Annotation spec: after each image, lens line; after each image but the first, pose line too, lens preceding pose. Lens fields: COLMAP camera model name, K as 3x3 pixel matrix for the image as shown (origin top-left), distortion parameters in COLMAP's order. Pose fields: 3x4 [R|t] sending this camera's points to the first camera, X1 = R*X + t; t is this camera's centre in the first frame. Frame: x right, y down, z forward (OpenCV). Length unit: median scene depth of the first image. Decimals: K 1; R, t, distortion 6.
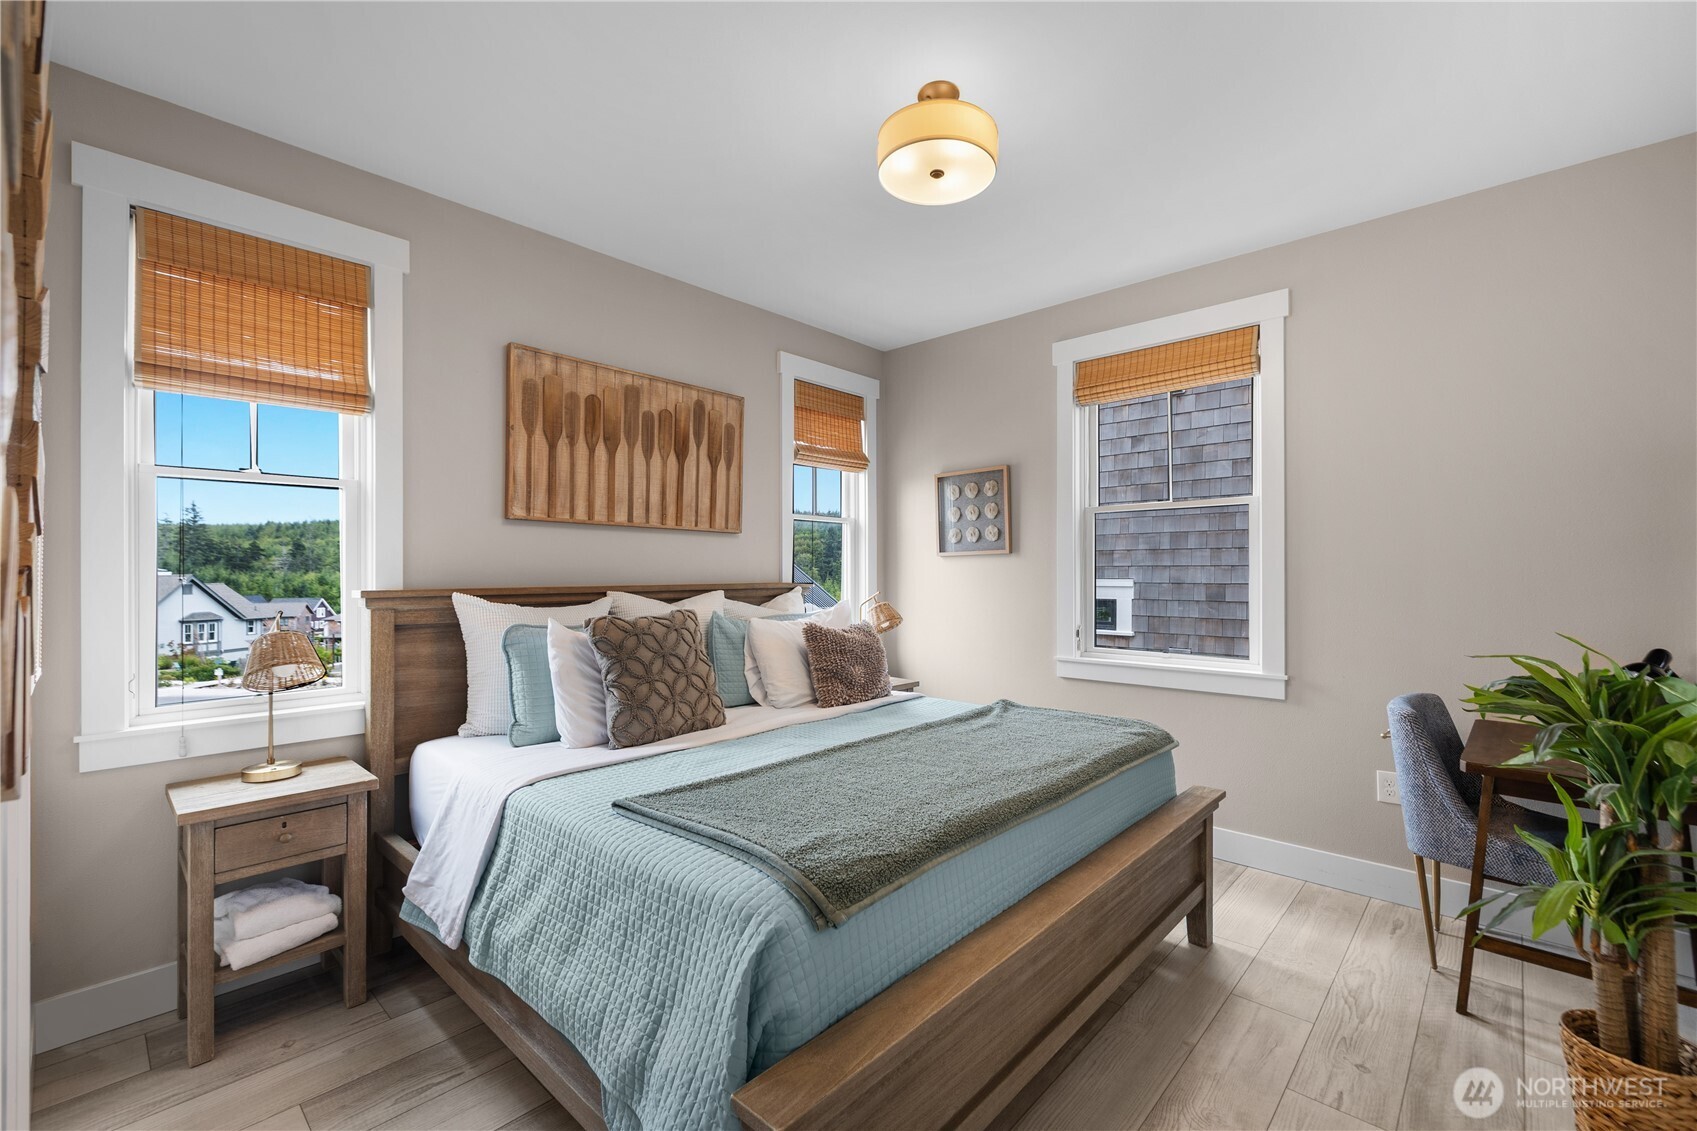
lens RADIAL K [[719.4, 0, 846.2], [0, 719.4, 570.3], [0, 0, 1]] dist [0.003261, -0.000577]
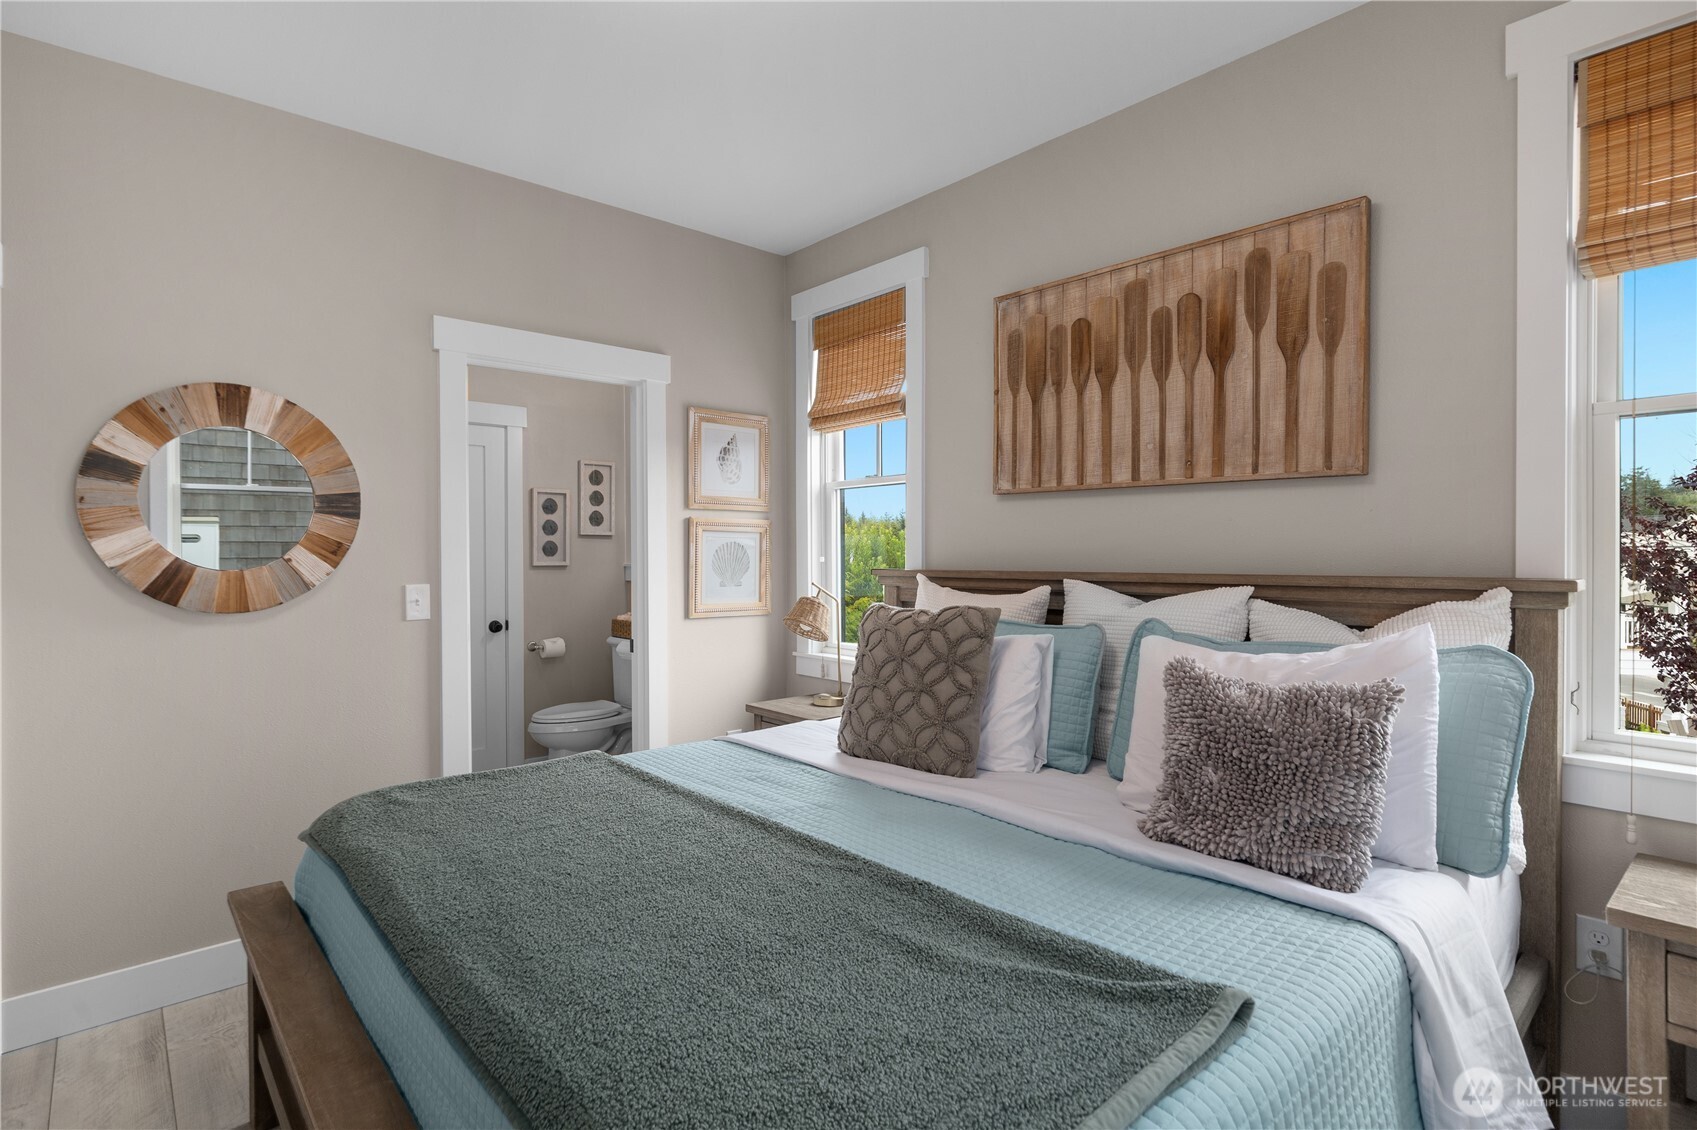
lens RADIAL K [[814.1, 0, 837.4], [0, 814.1, 558.2], [0, 0, 1]] dist [-0.005389, 0.002910]
pose [[-0.069180, 0.000381, -0.997604, 0.499708], [0.001156, 0.999999, 0.000302, 0.006870], [0.997604, -0.001133, -0.069180, 0.777861]]
